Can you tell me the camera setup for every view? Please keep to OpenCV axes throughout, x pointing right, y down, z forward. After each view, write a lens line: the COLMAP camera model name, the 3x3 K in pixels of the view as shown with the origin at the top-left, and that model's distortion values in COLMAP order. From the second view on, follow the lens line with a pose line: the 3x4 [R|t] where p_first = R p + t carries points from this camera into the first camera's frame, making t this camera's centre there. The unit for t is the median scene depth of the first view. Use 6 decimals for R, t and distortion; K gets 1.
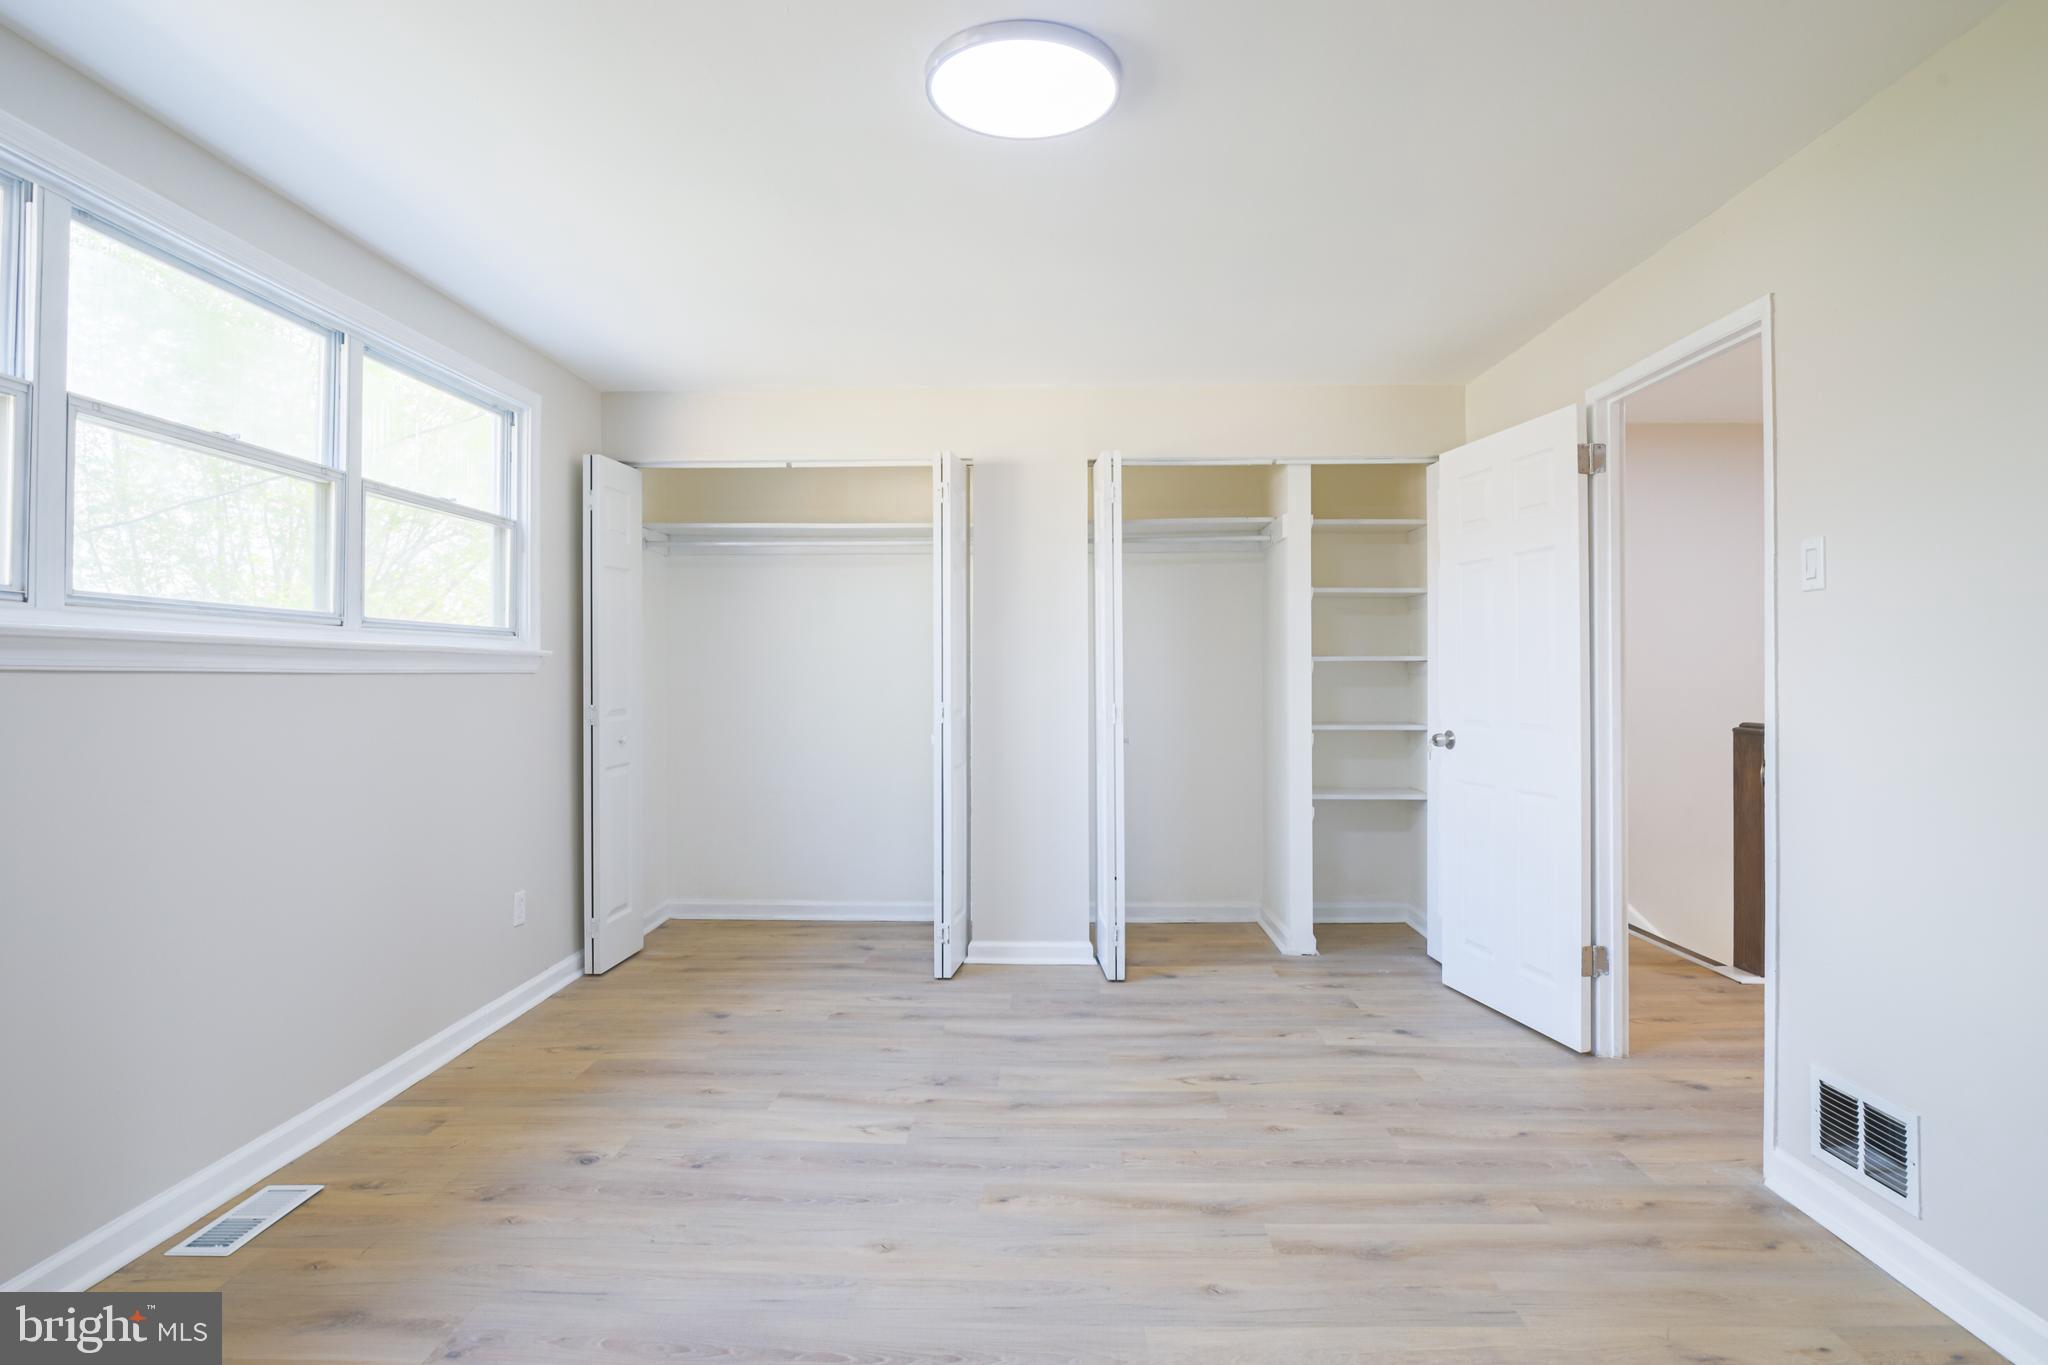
lens RADIAL K [[1062.0, 0, 1032.1], [0, 1062.0, 674.5], [0, 0, 1]] dist [-0.017107, -0.004018]
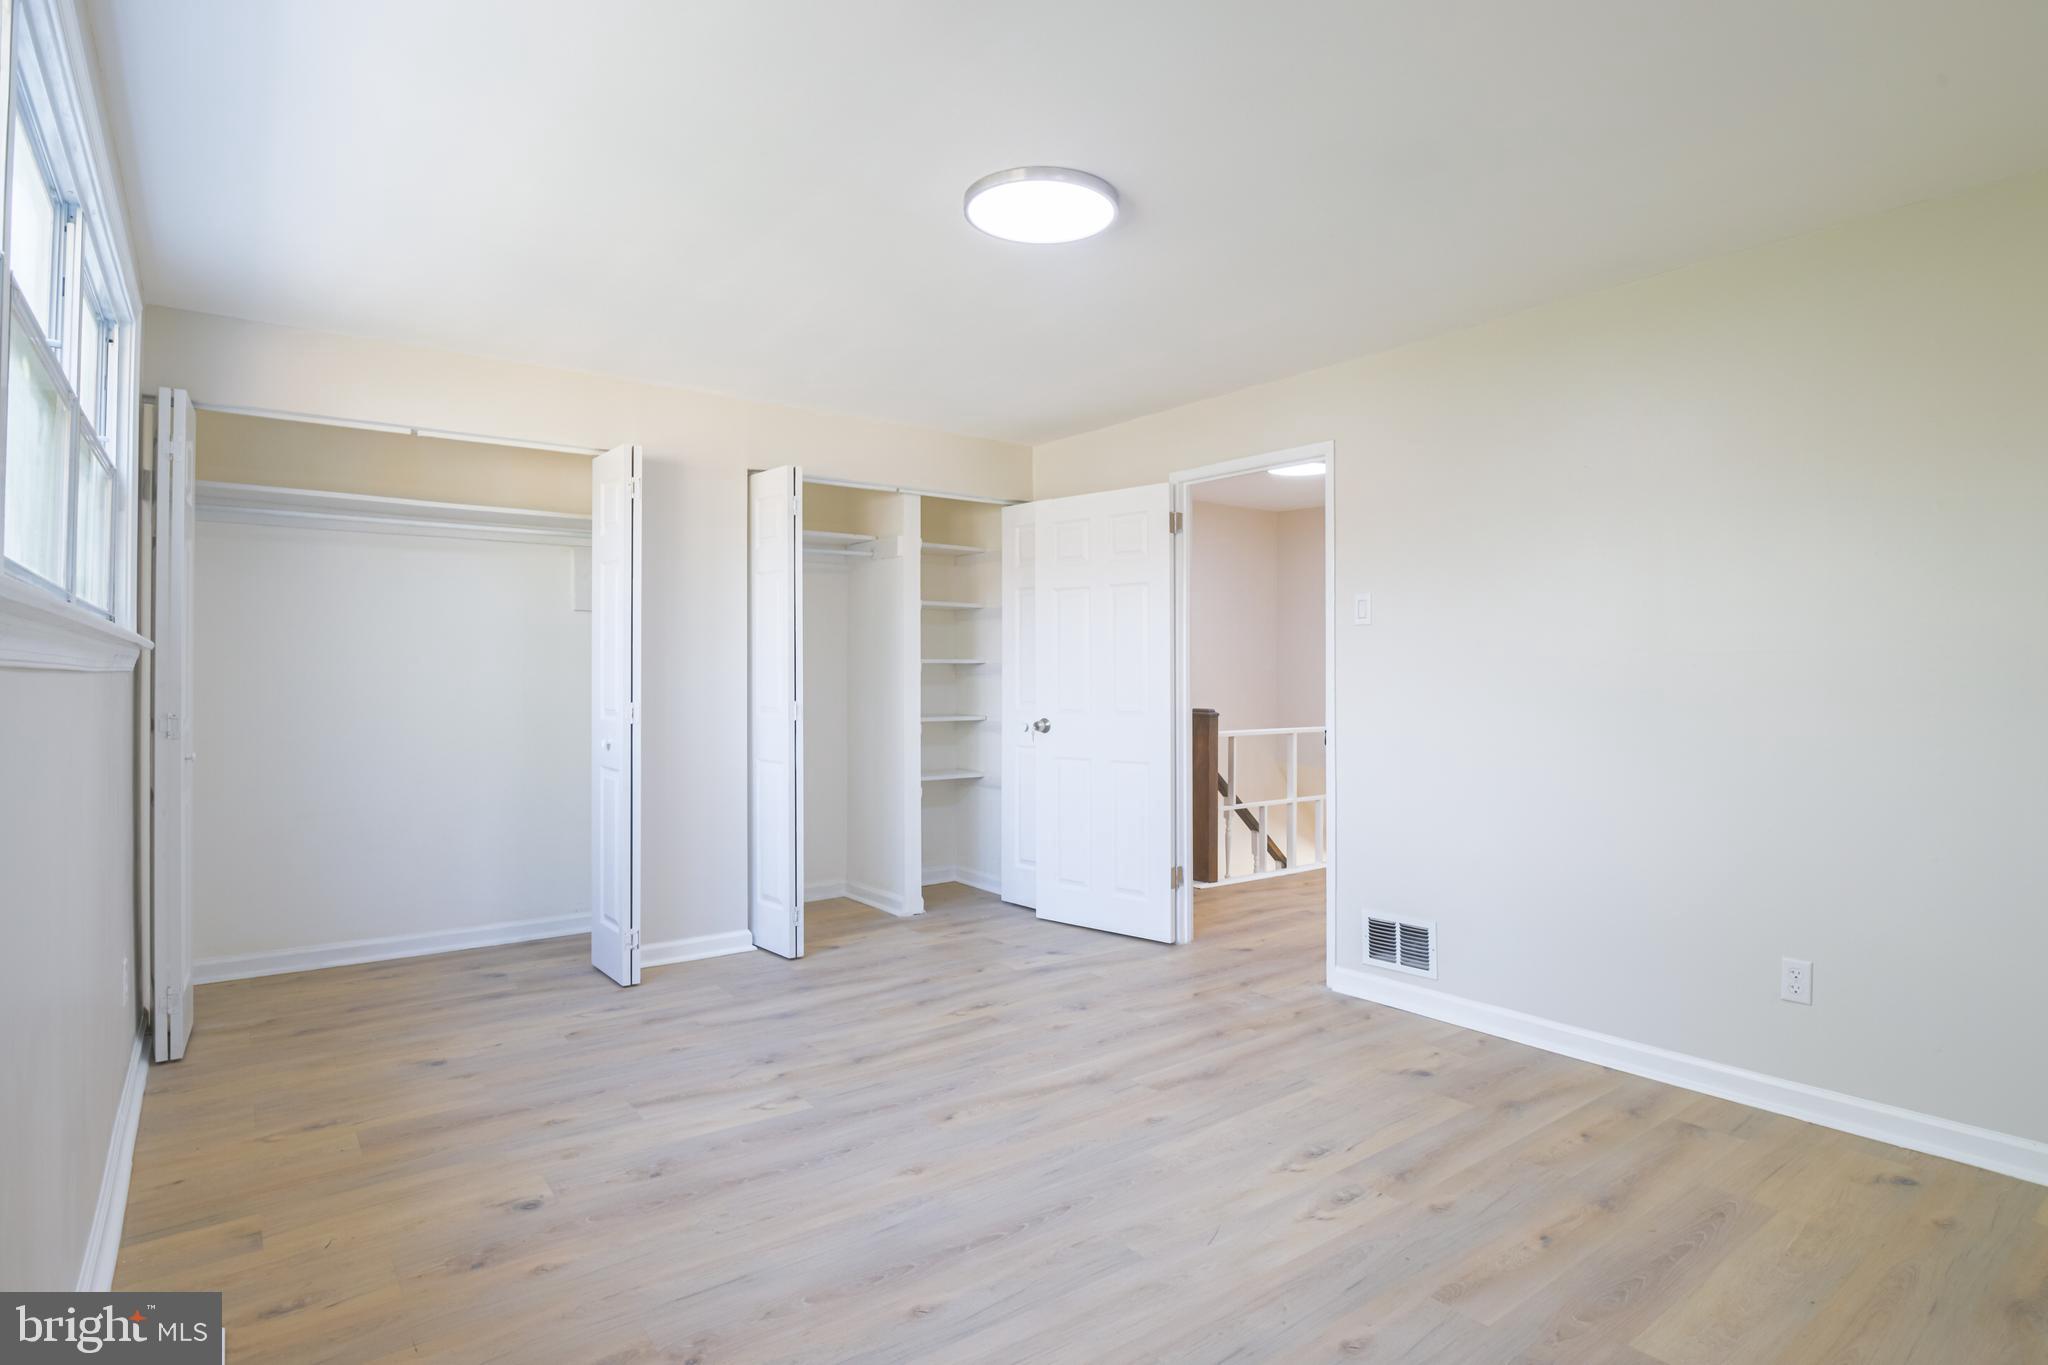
lens RADIAL K [[1062.0, 0, 1032.8], [0, 1062.0, 674.8], [0, 0, 1]] dist [-0.017107, -0.004018]
pose [[0.777722, 0.001653, 0.628606, -0.522026], [-0.002214, 0.999998, 0.000110, -0.000131], [-0.628605, -0.001477, 0.777724, 0.013437]]
